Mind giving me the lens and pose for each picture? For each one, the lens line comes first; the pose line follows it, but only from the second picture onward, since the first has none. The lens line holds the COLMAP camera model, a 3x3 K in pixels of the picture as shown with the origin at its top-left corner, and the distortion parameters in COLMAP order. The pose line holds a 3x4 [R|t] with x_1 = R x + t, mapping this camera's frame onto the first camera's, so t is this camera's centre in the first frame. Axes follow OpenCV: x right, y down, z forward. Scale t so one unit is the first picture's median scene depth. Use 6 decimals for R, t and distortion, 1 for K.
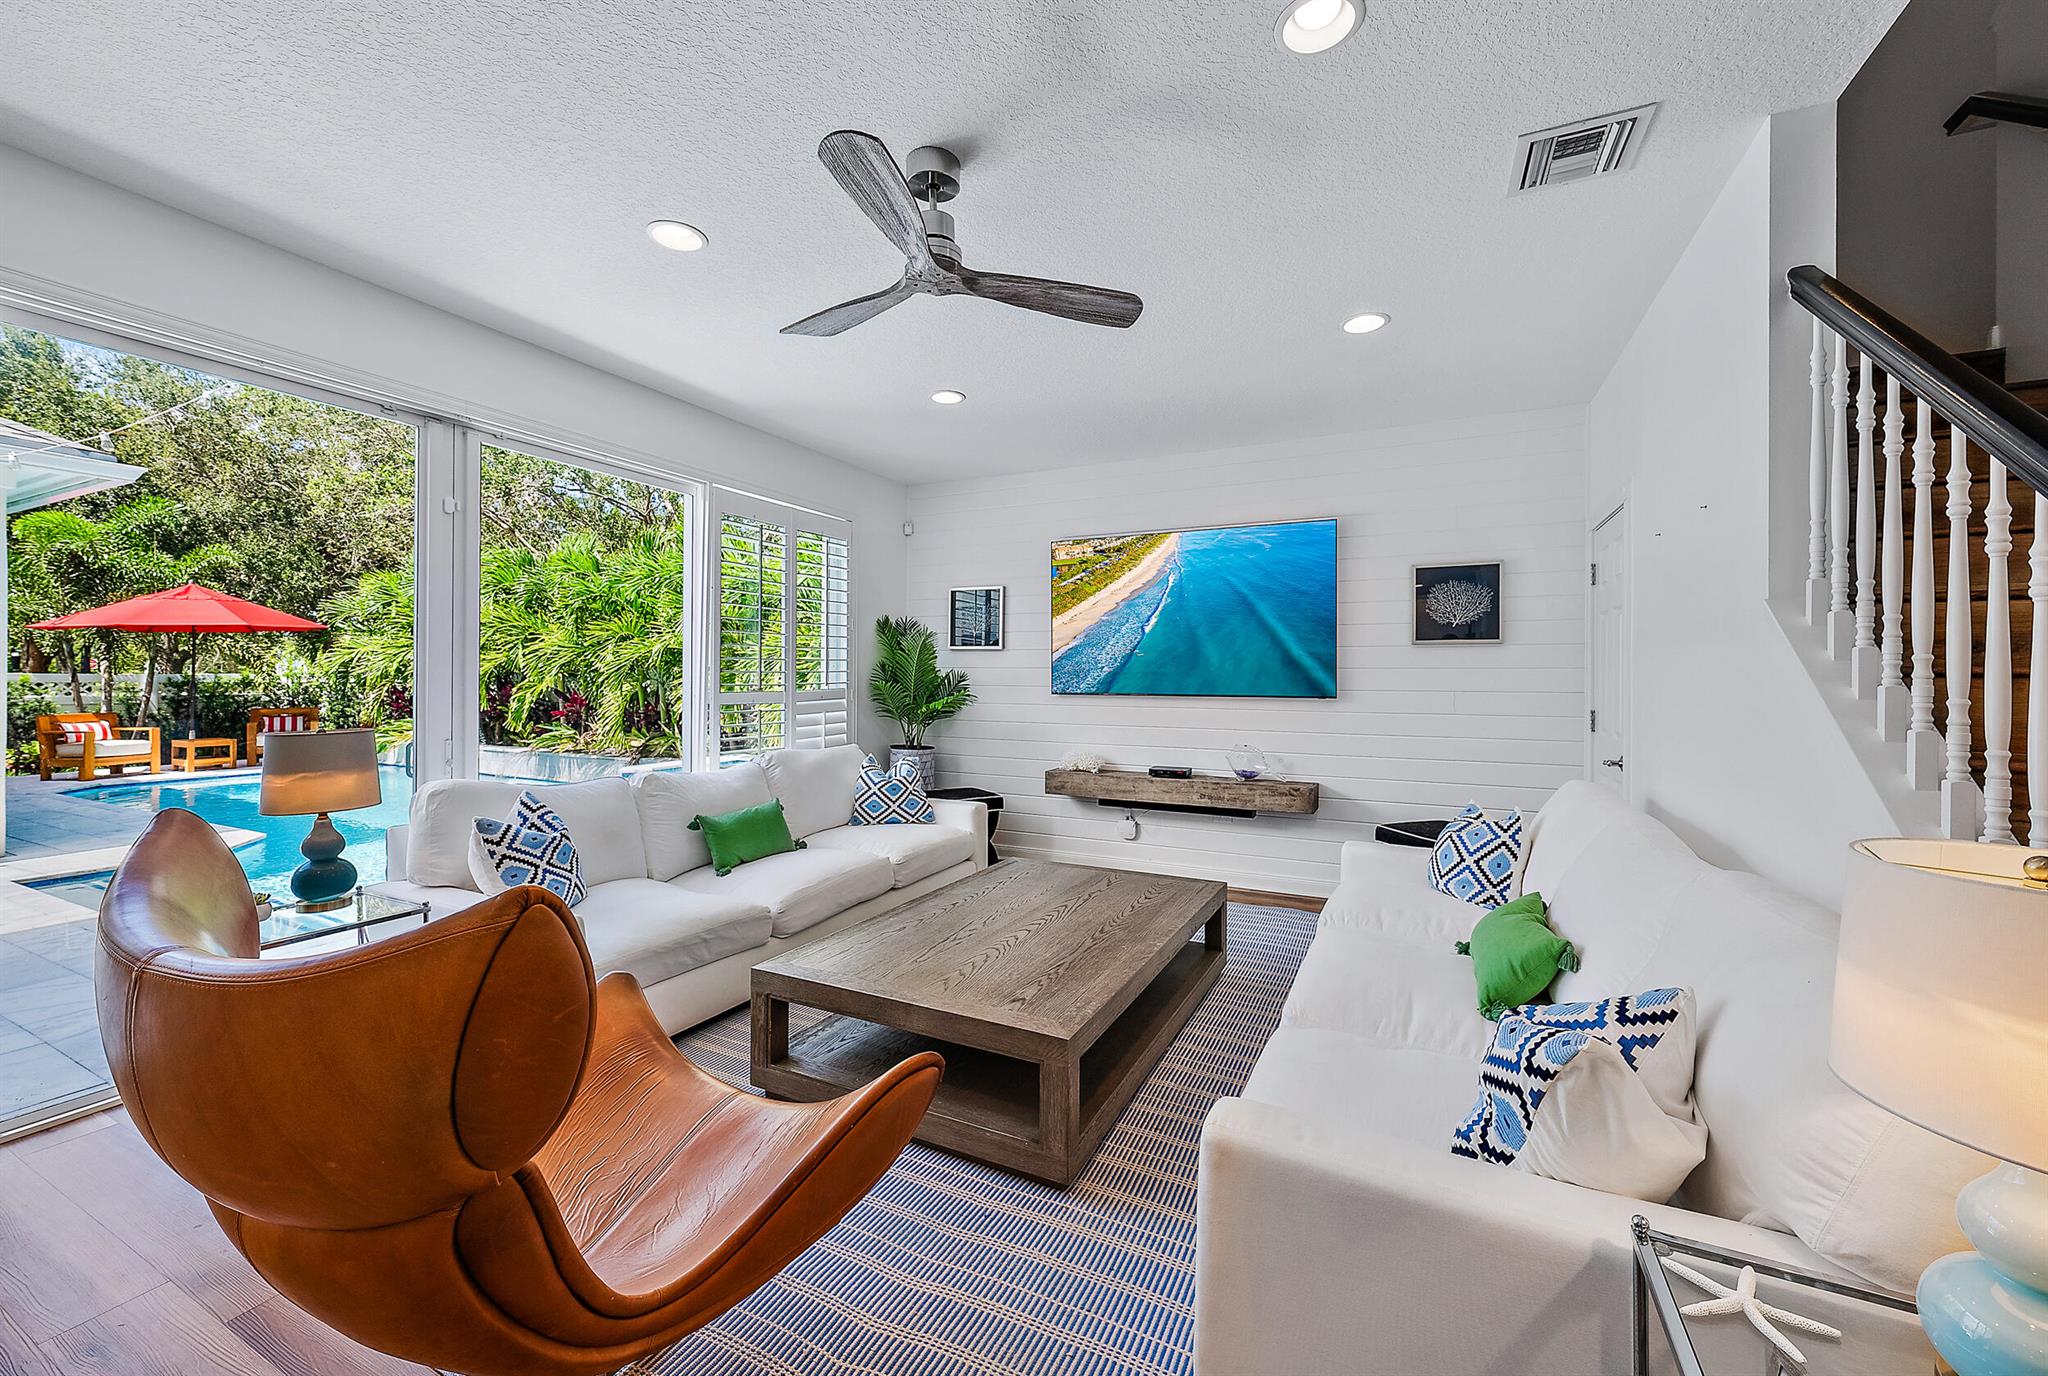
lens RADIAL K [[791.8, 0, 1042.3], [0, 791.8, 677.5], [0, 0, 1]] dist [0.002506, -0.000249]
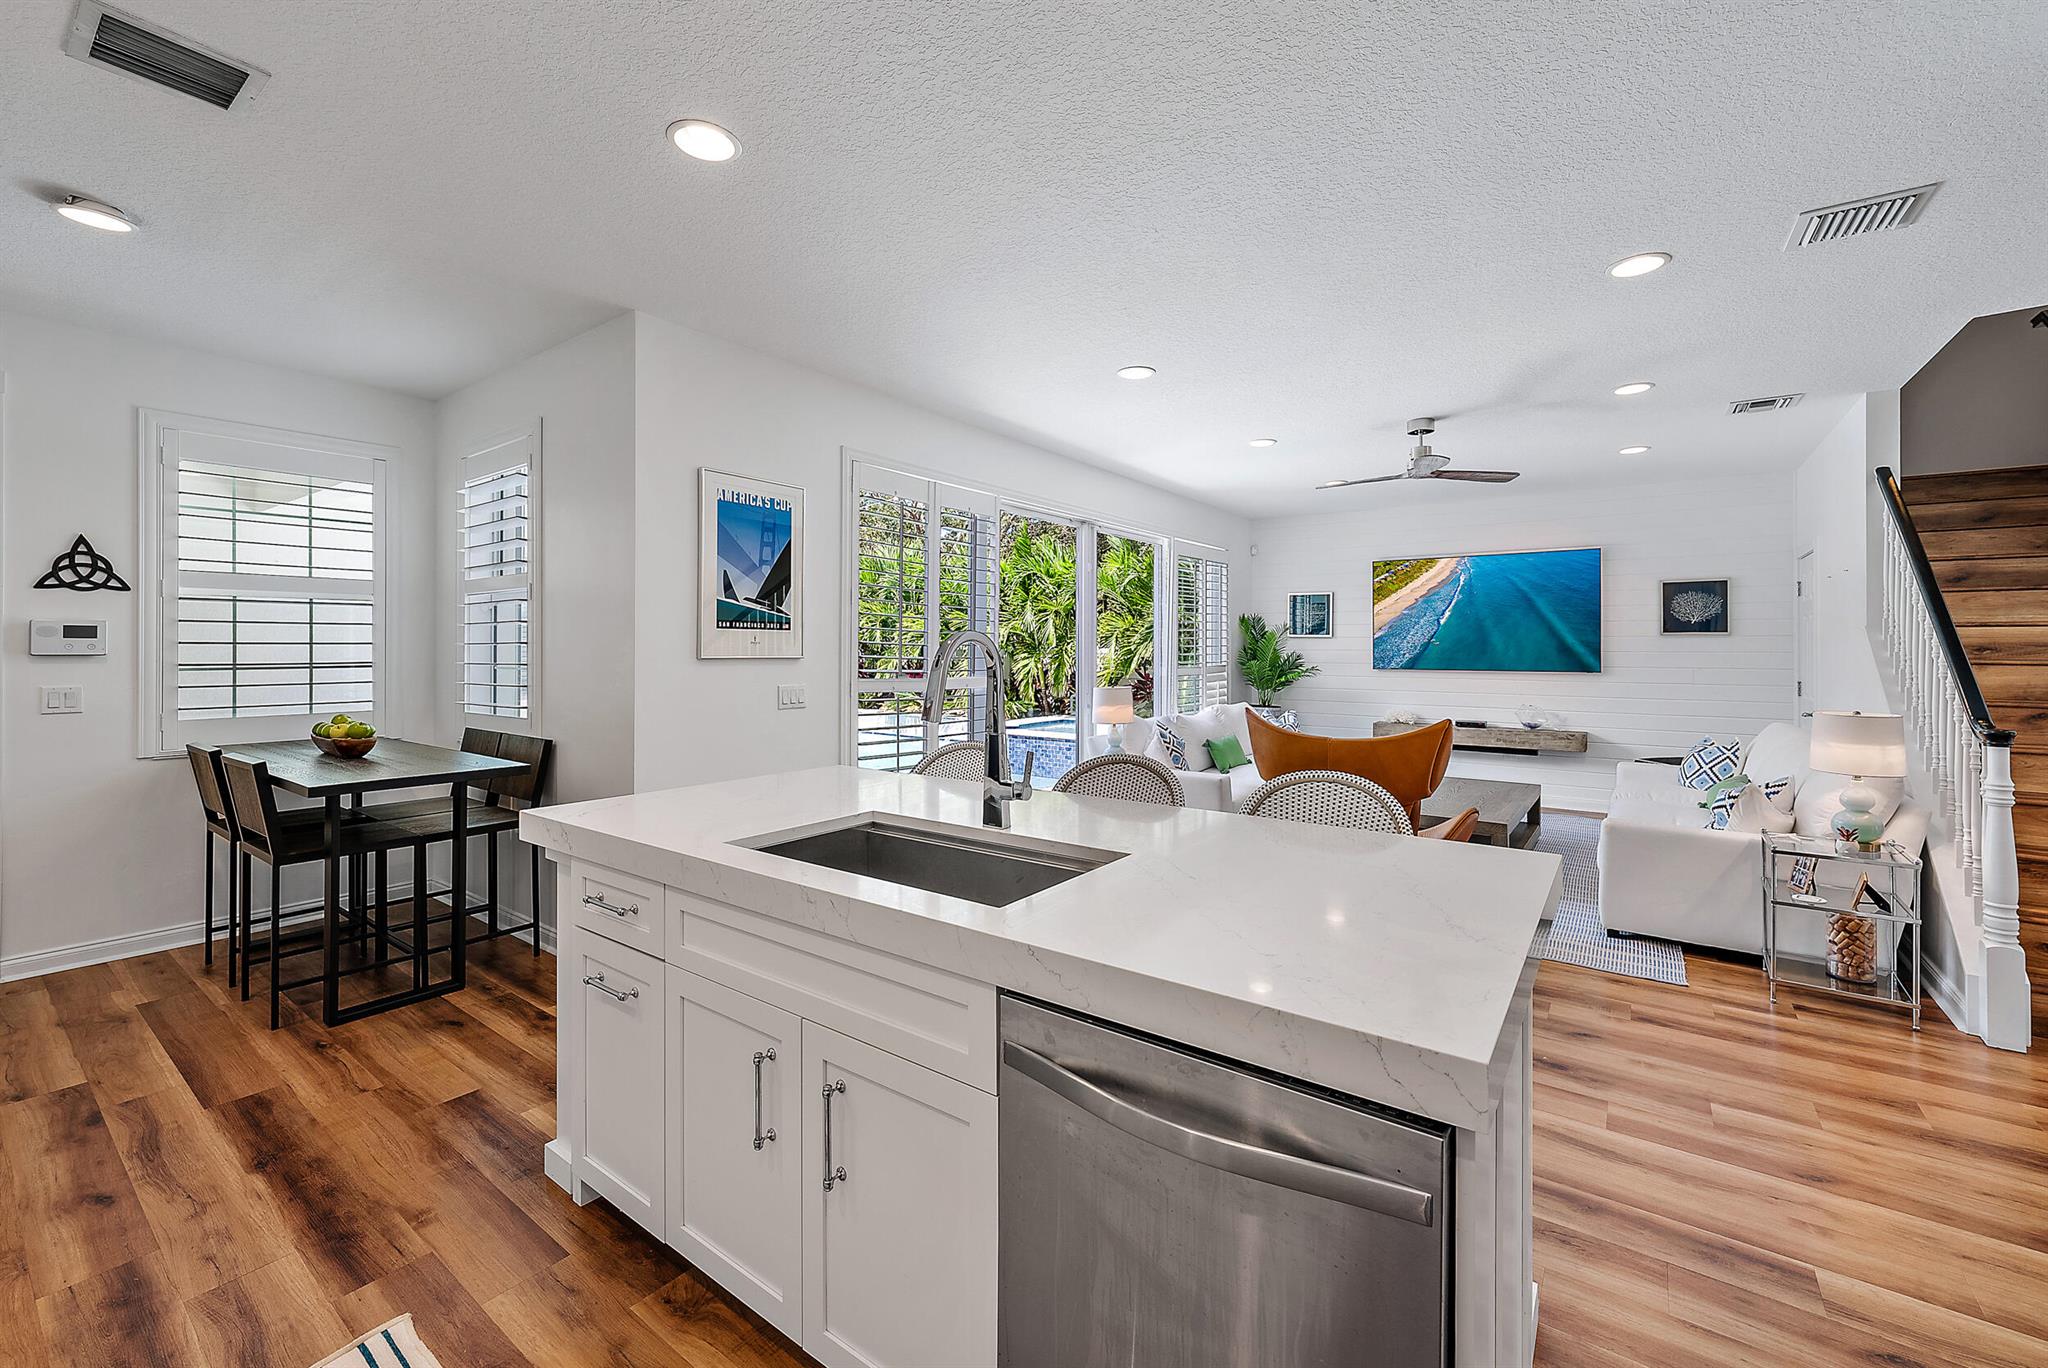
lens RADIAL K [[841.4, 0, 1045.8], [0, 841.4, 642.6], [0, 0, 1]] dist [-0.003033, 0.000514]
pose [[0.985765, -0.003739, -0.168090, -0.331936], [0.002804, 0.999979, -0.005798, -0.020140], [0.168108, 0.005244, 0.985755, -0.609404]]
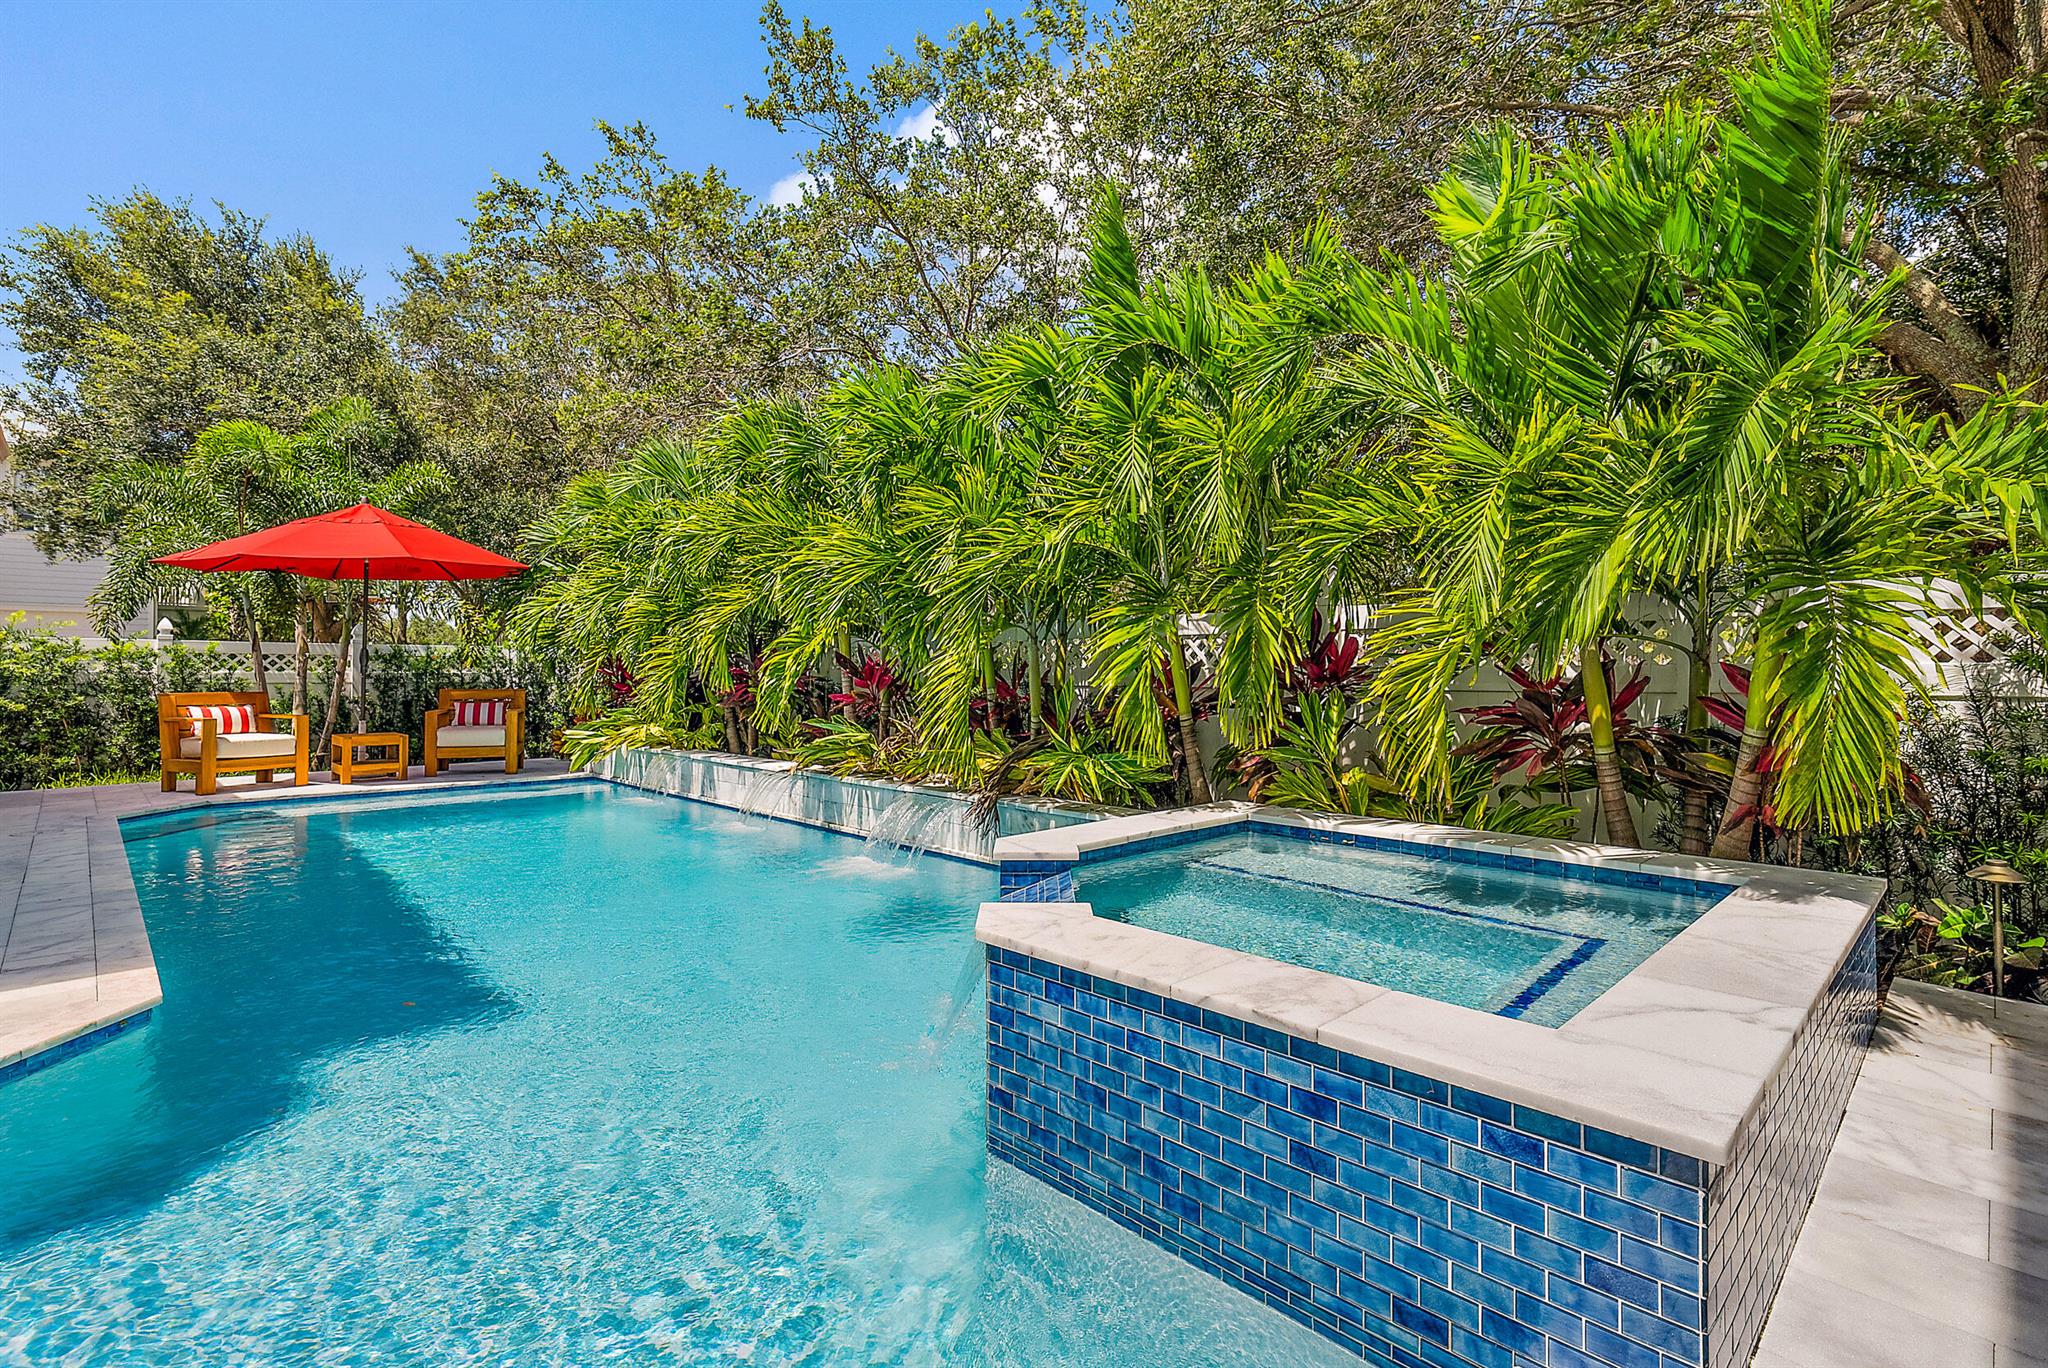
lens RADIAL K [[964.2, 0, 1060.0], [0, 964.2, 670.9], [0, 0, 1]] dist [-0.001092, -0.003129]
pose [[0.950576, 0.000475, -0.310492, -0.581113], [-0.001550, 0.999994, -0.003217, 0.059644], [0.310489, 0.003540, 0.950571, 0.927816]]
